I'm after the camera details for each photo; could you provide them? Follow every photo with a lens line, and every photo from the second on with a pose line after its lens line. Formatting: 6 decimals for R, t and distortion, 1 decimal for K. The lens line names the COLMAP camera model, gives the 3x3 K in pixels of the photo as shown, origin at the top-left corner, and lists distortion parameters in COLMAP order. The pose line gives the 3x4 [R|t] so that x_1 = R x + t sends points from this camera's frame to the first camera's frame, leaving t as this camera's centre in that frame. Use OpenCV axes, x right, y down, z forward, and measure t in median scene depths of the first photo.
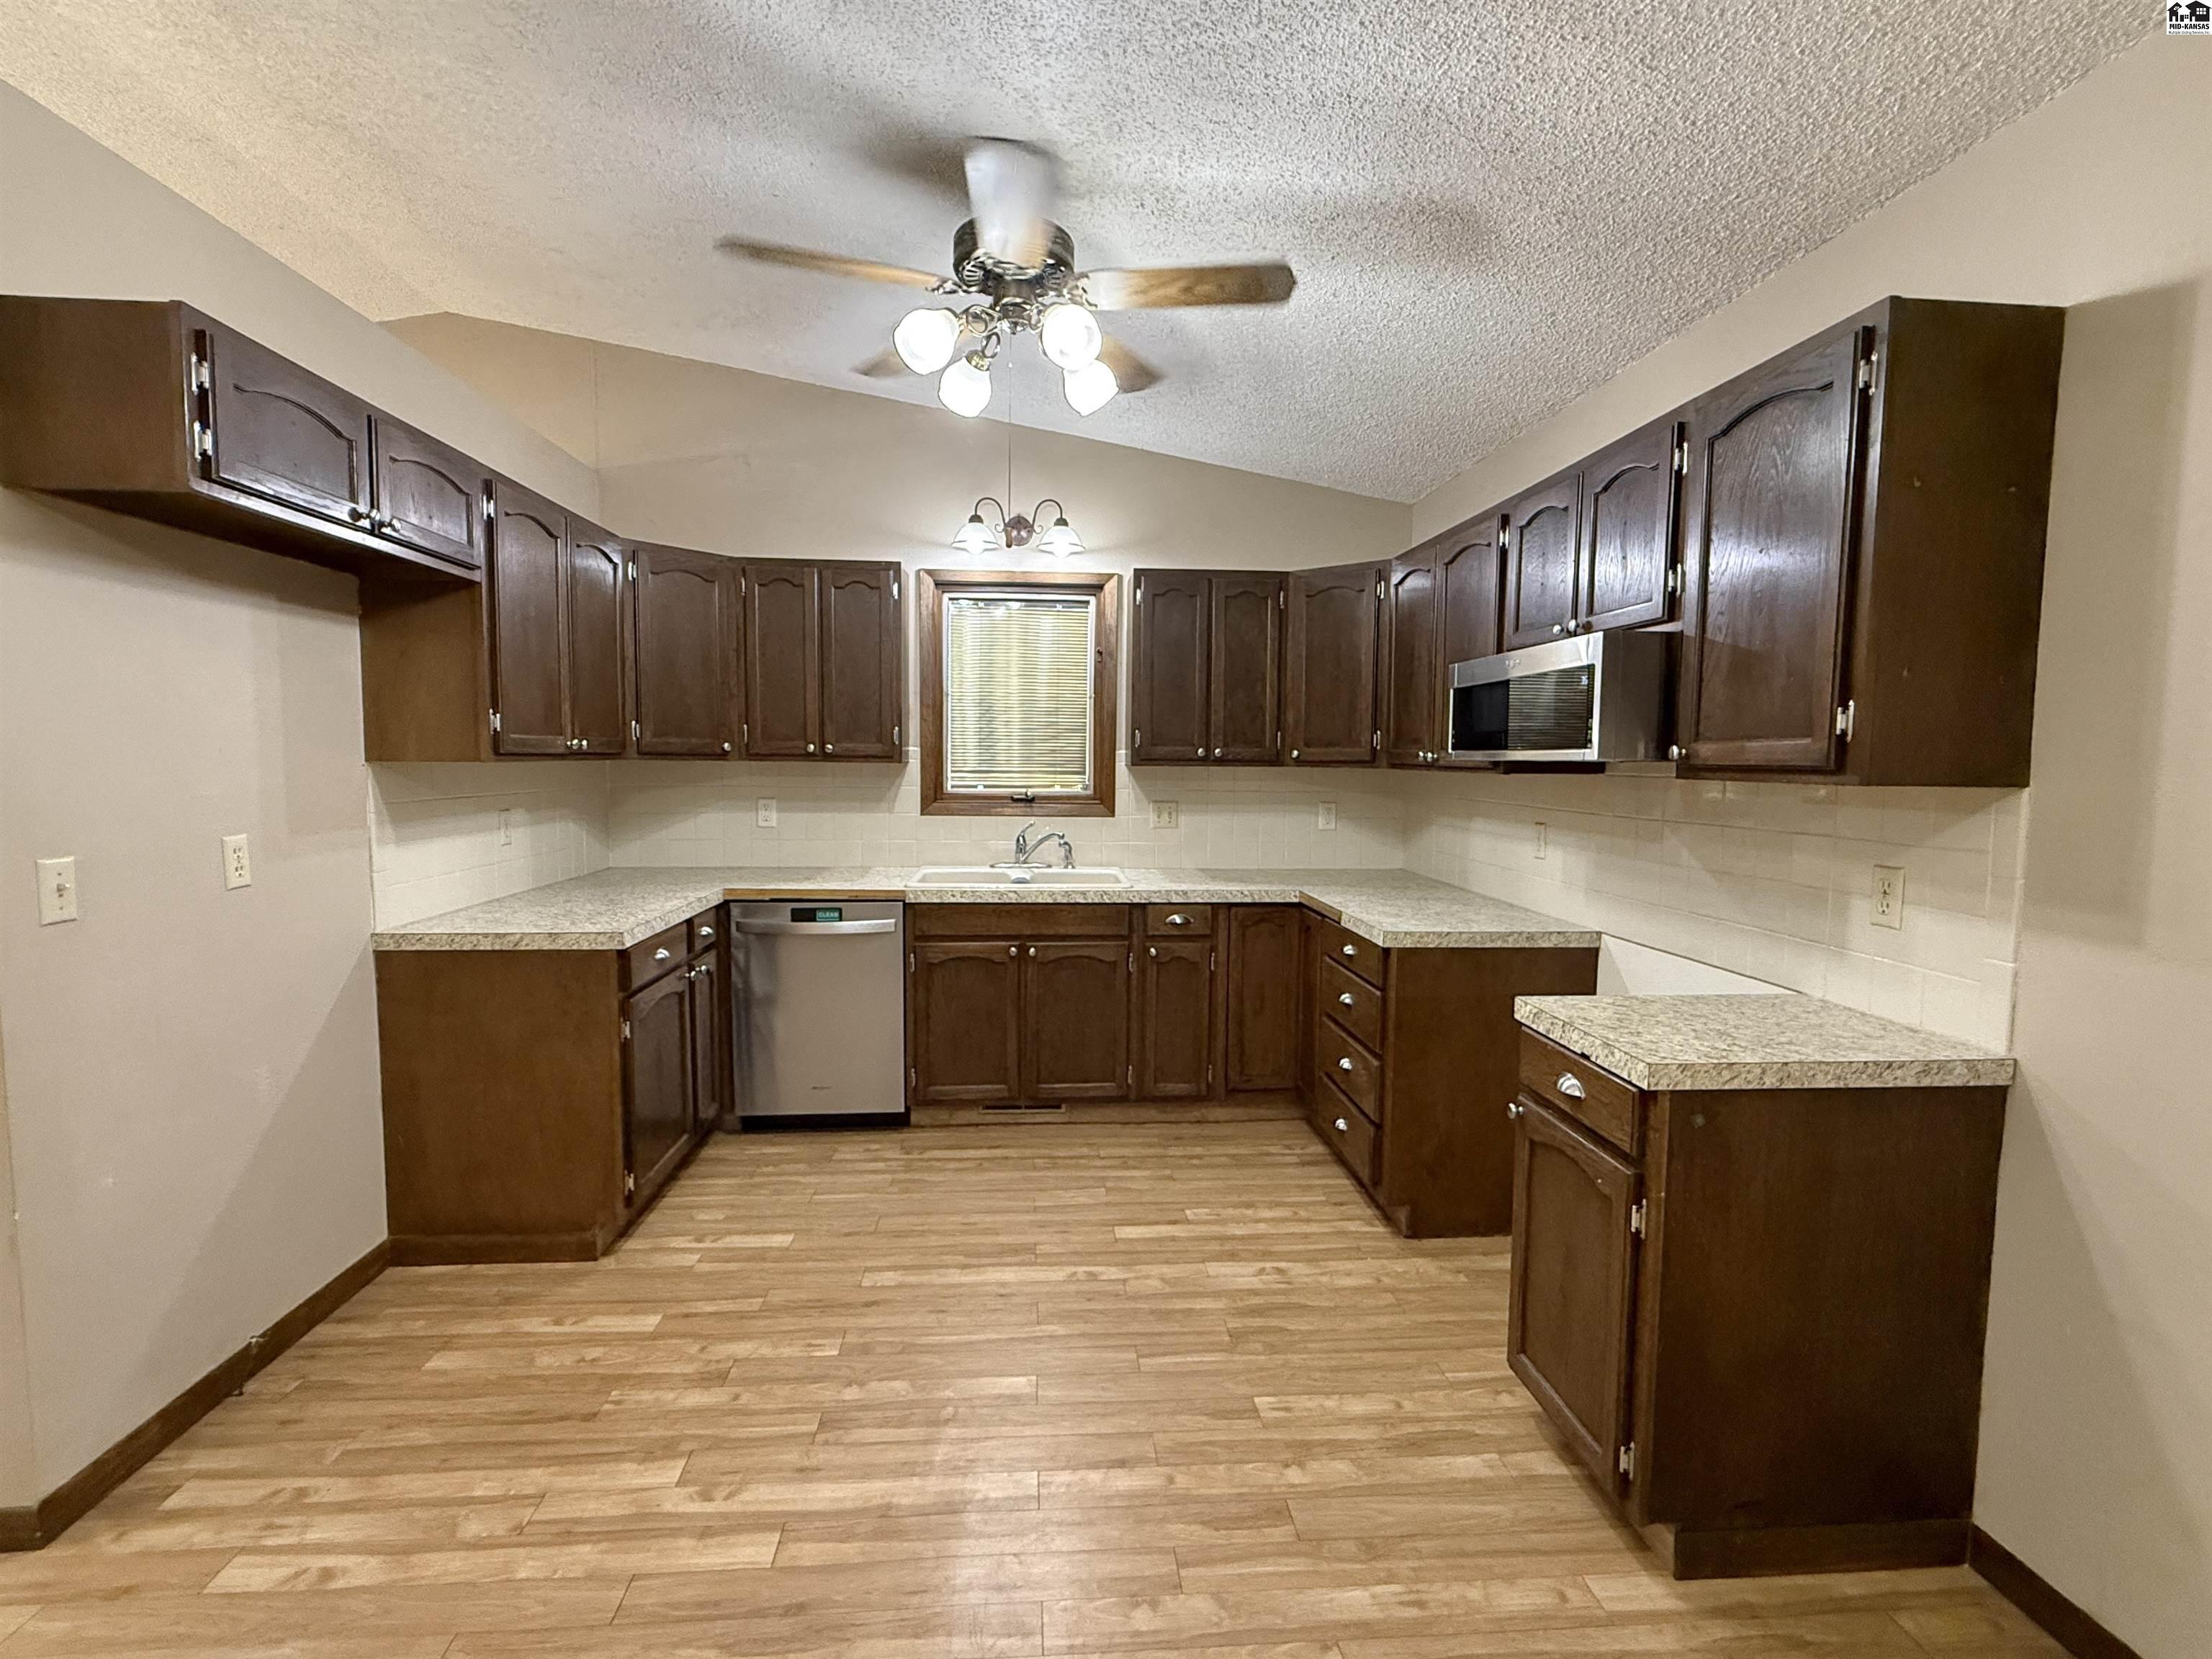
lens RADIAL K [[1024.0, 0, 1104.1], [0, 1024.0, 827.6], [0, 0, 1]] dist [-0.000556, 0.000071]
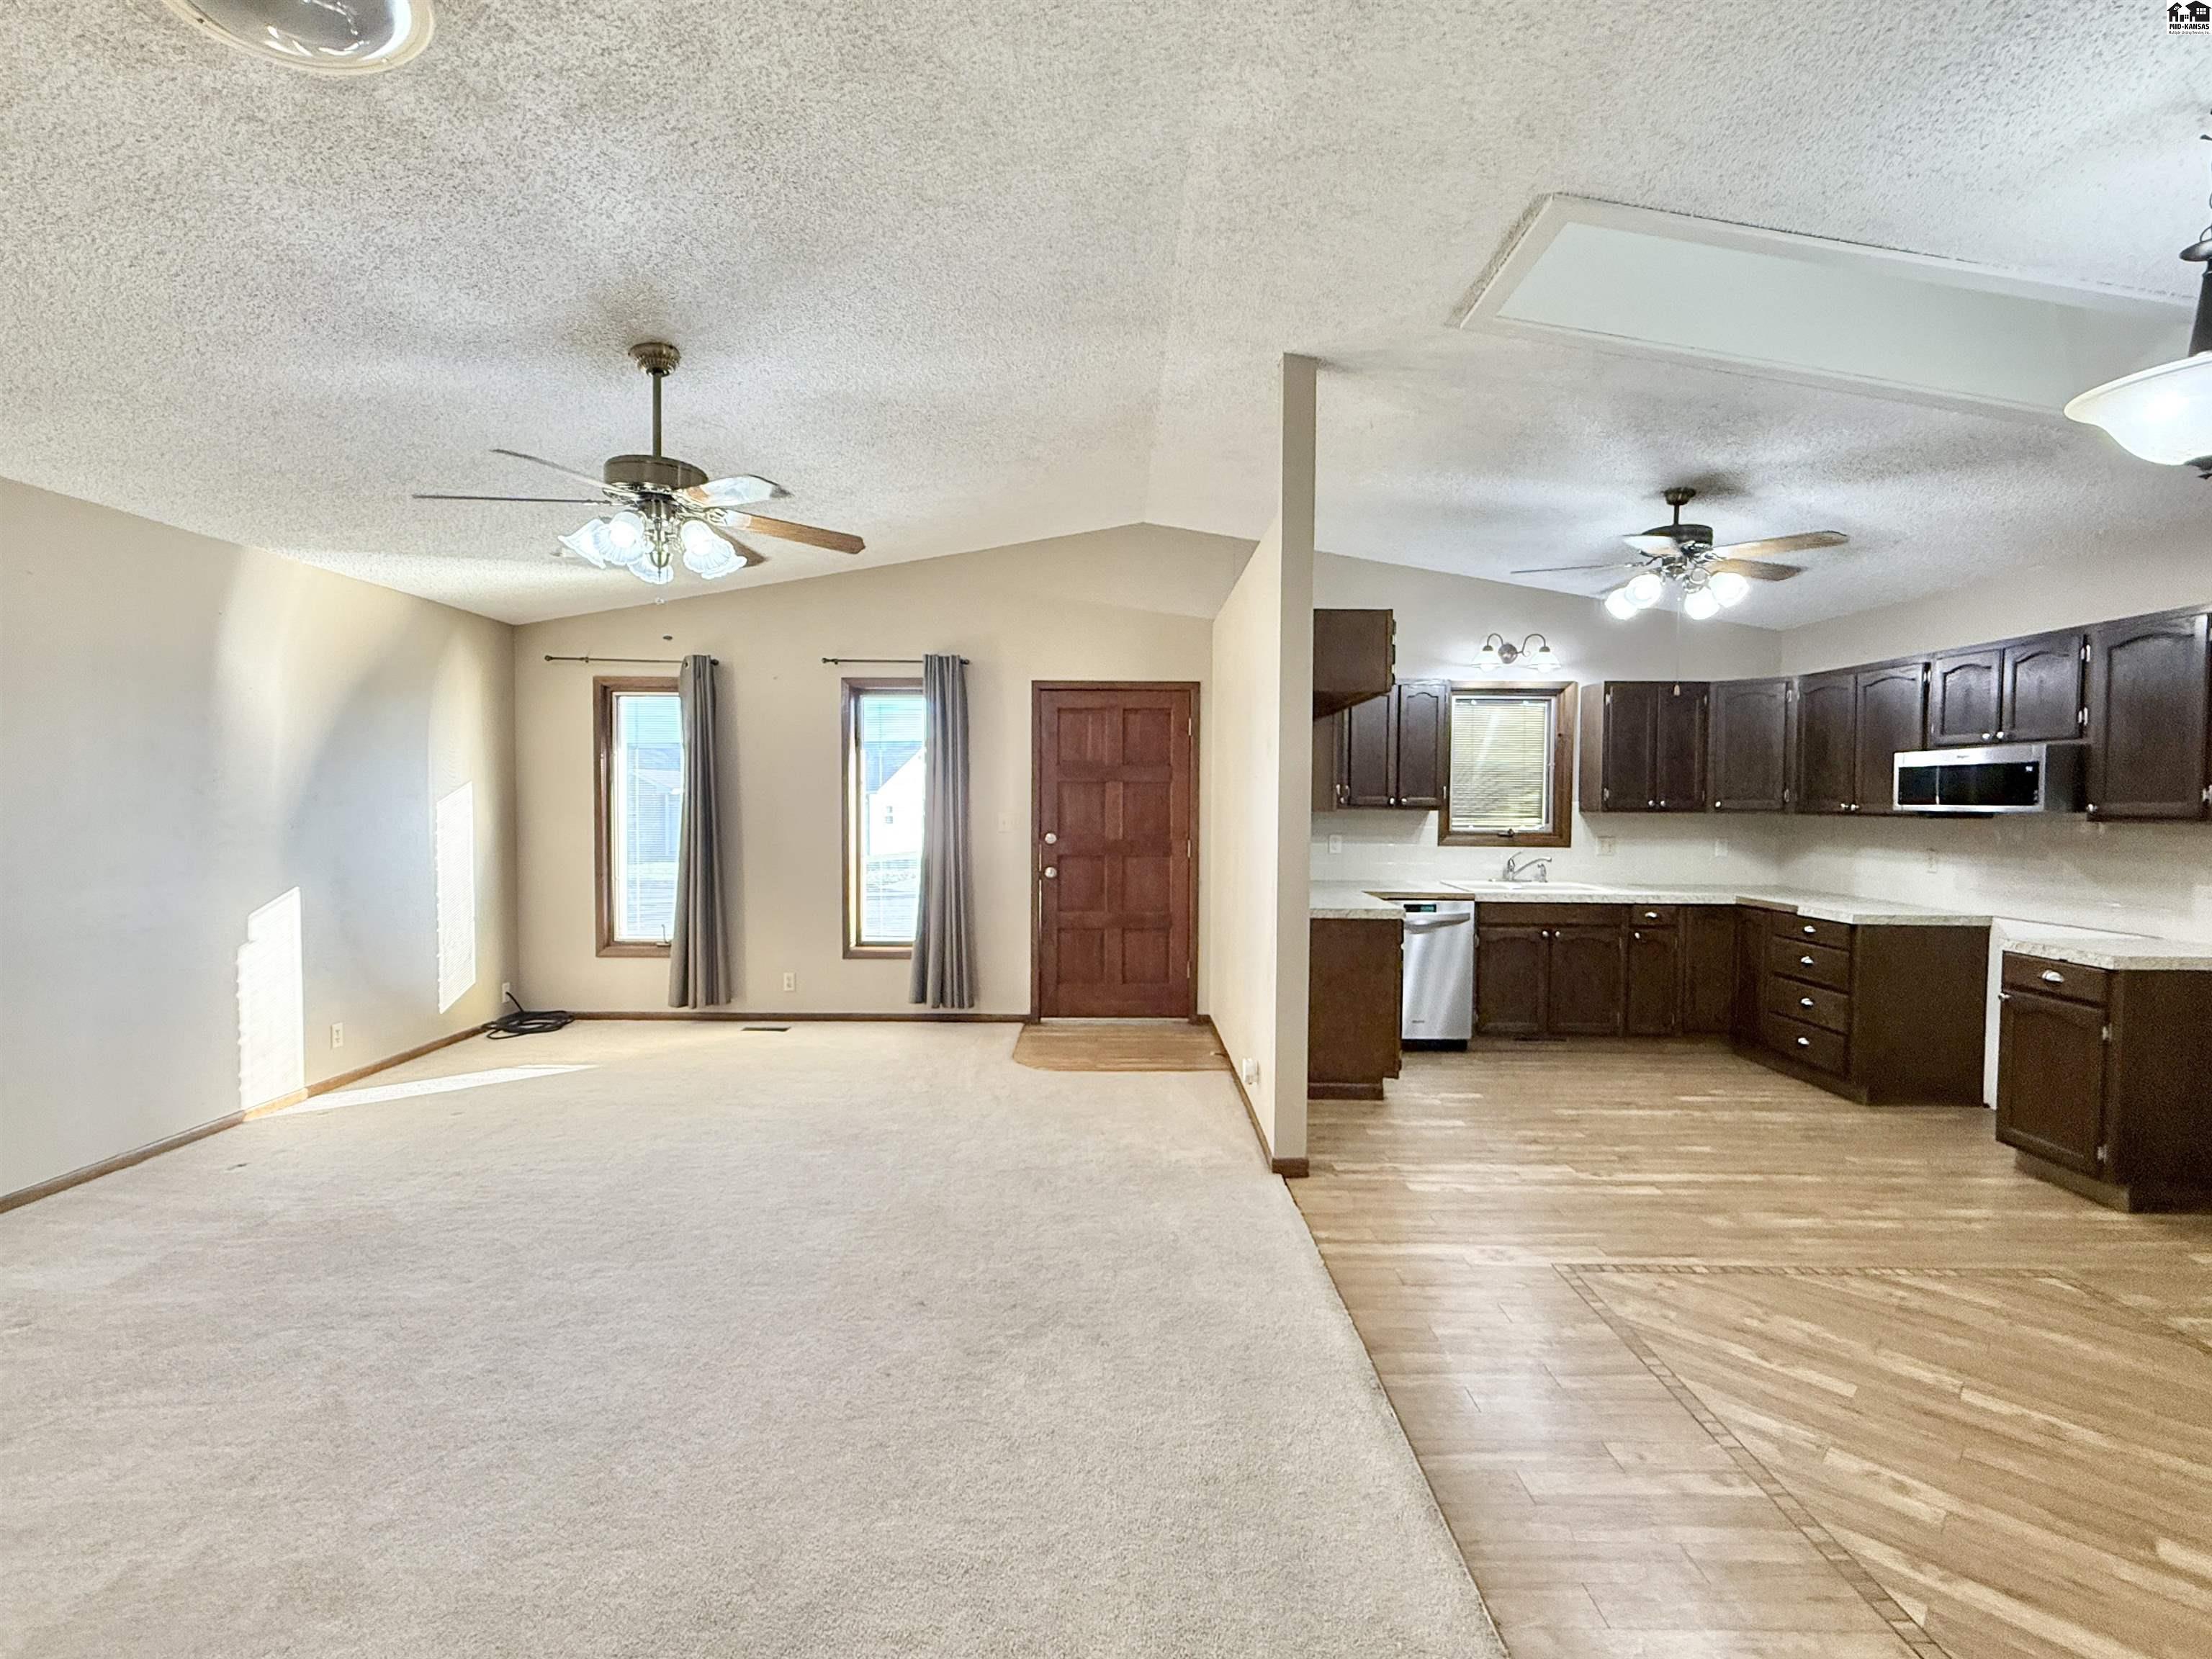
lens RADIAL K [[1024.0, 0, 1098.5], [0, 1024.0, 829.8], [0, 0, 1]] dist [-0.000556, 0.000071]
pose [[0.996387, 0.000973, -0.084924, -0.793355], [-0.004233, 0.999261, -0.038212, 0.033415], [0.084824, 0.038433, 0.995654, -0.744933]]
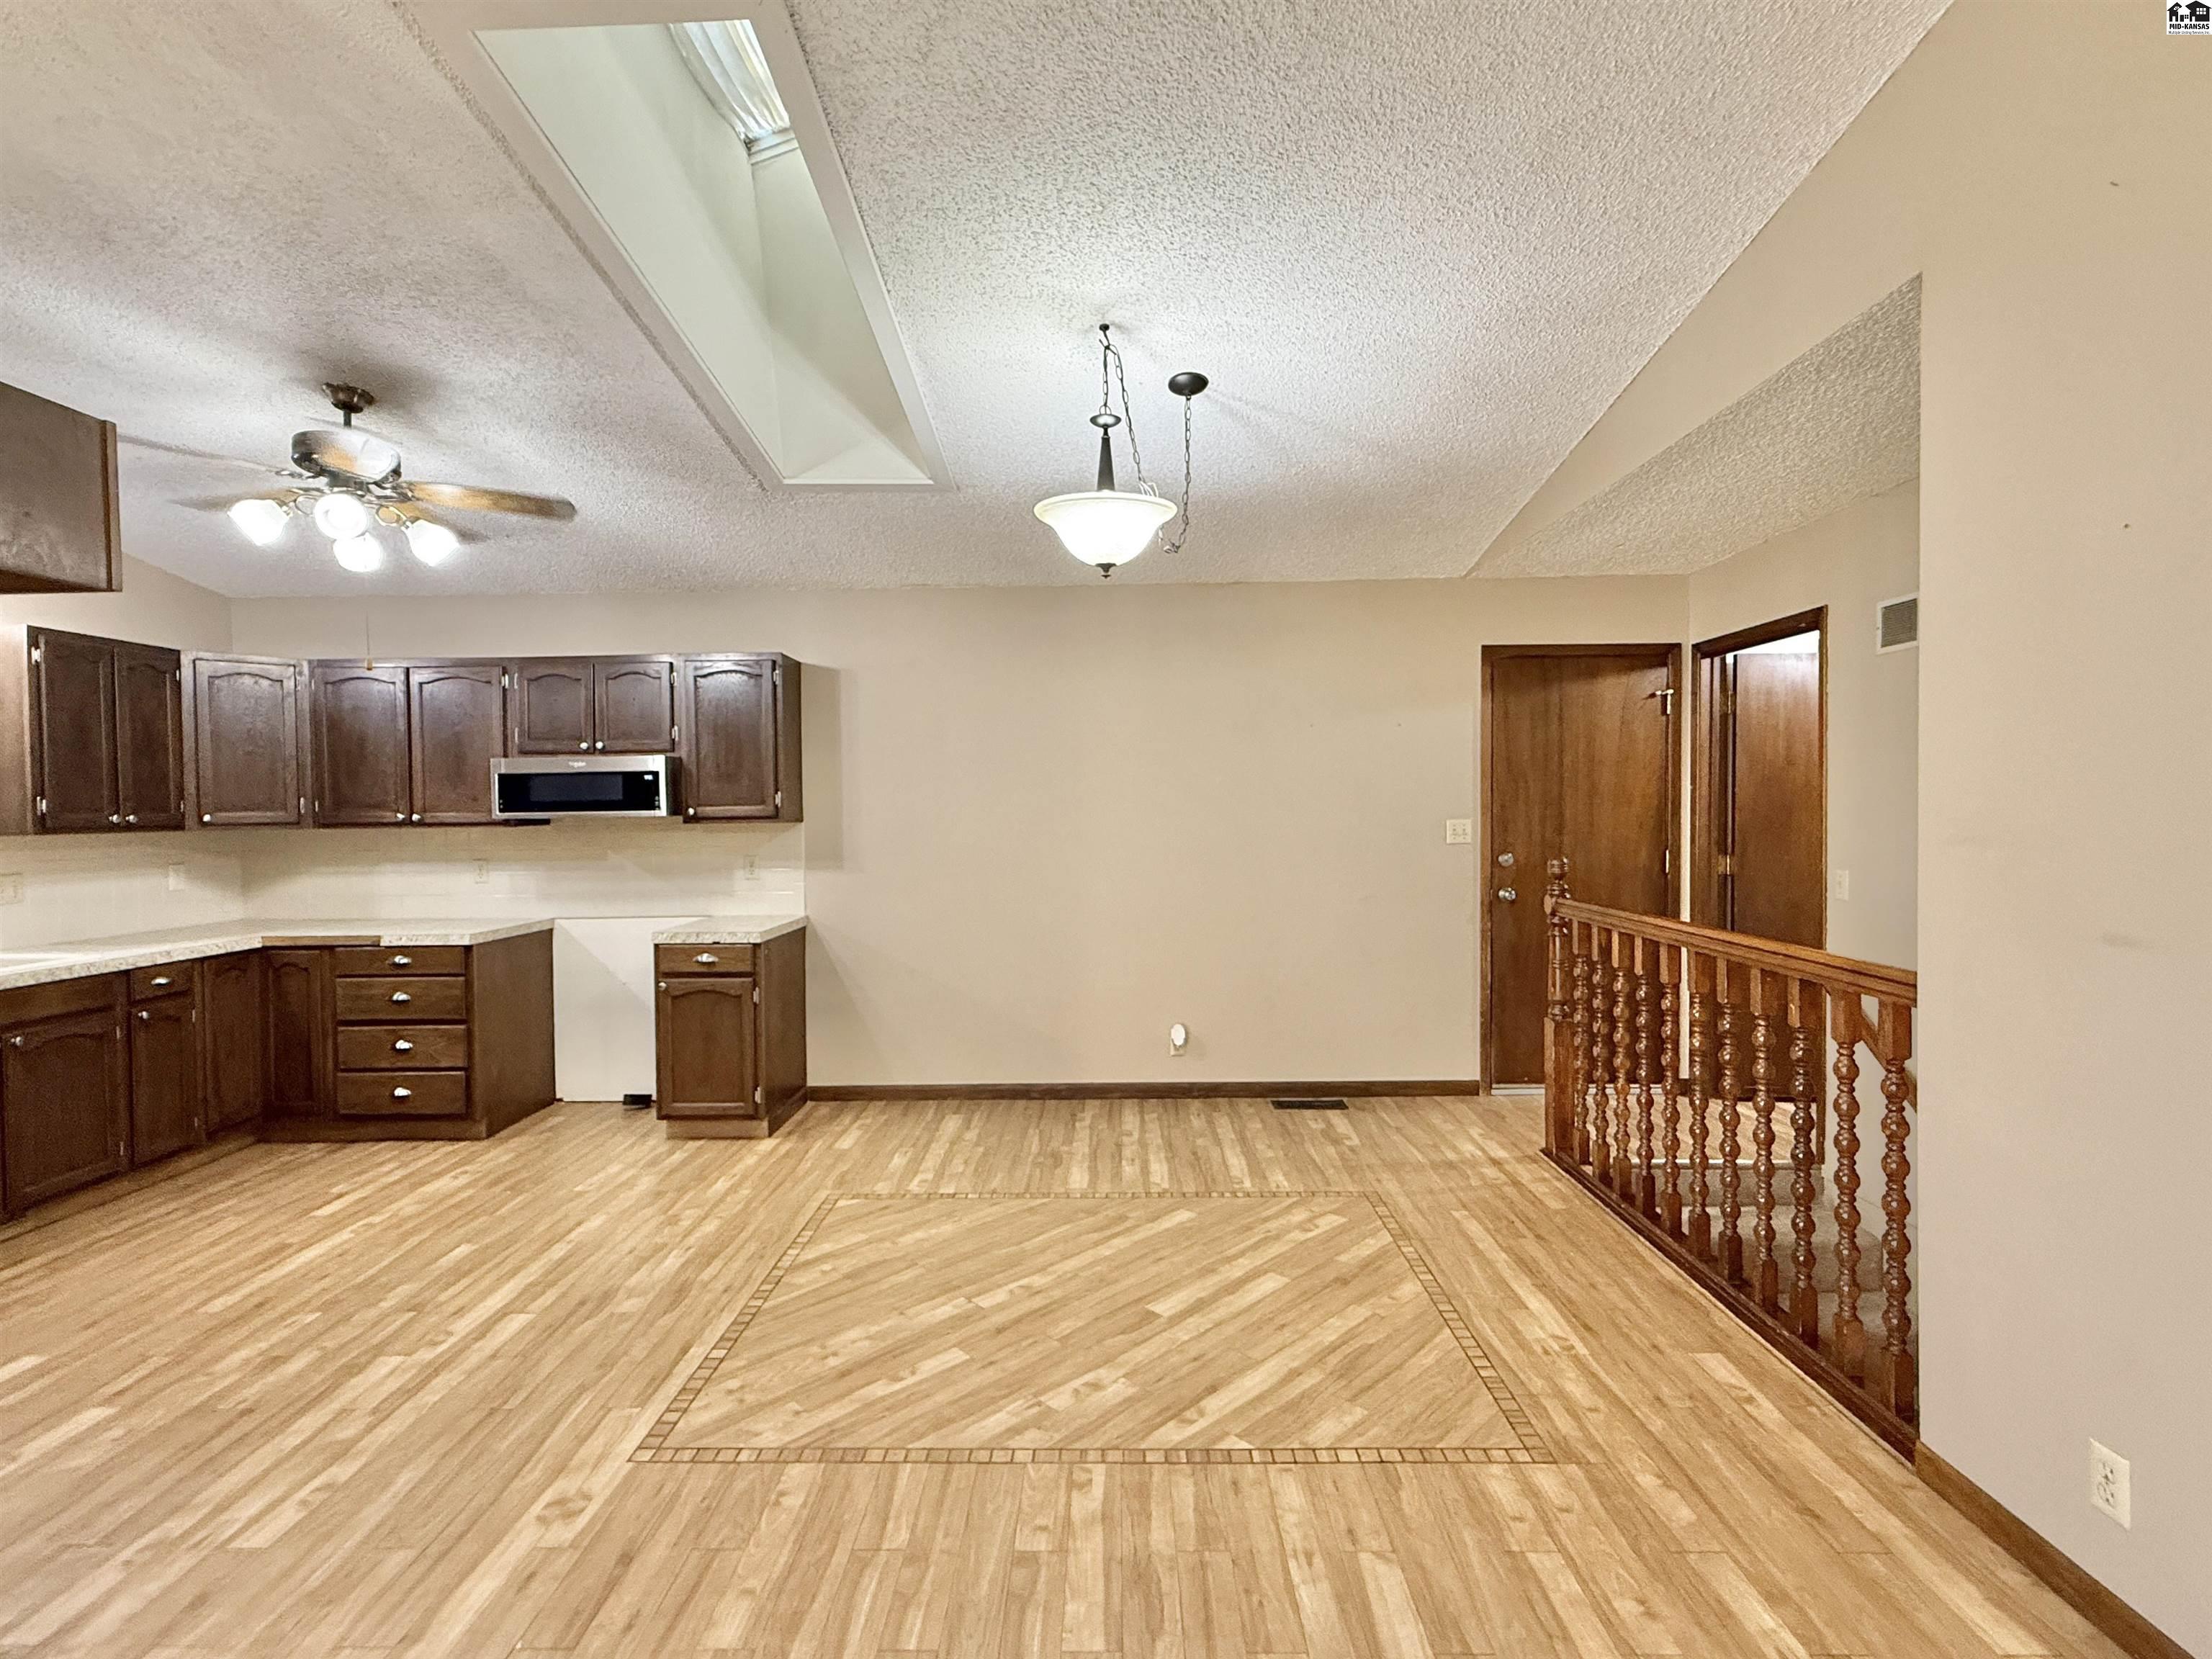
lens RADIAL K [[1024.0, 0, 1105.2], [0, 1024.0, 829.1], [0, 0, 1]] dist [-0.000556, 0.000071]
pose [[0.089988, -0.031181, 0.995455, -1.120334], [0.083214, 0.996250, 0.023684, -0.009543], [-0.992460, 0.080704, 0.092245, -0.071128]]
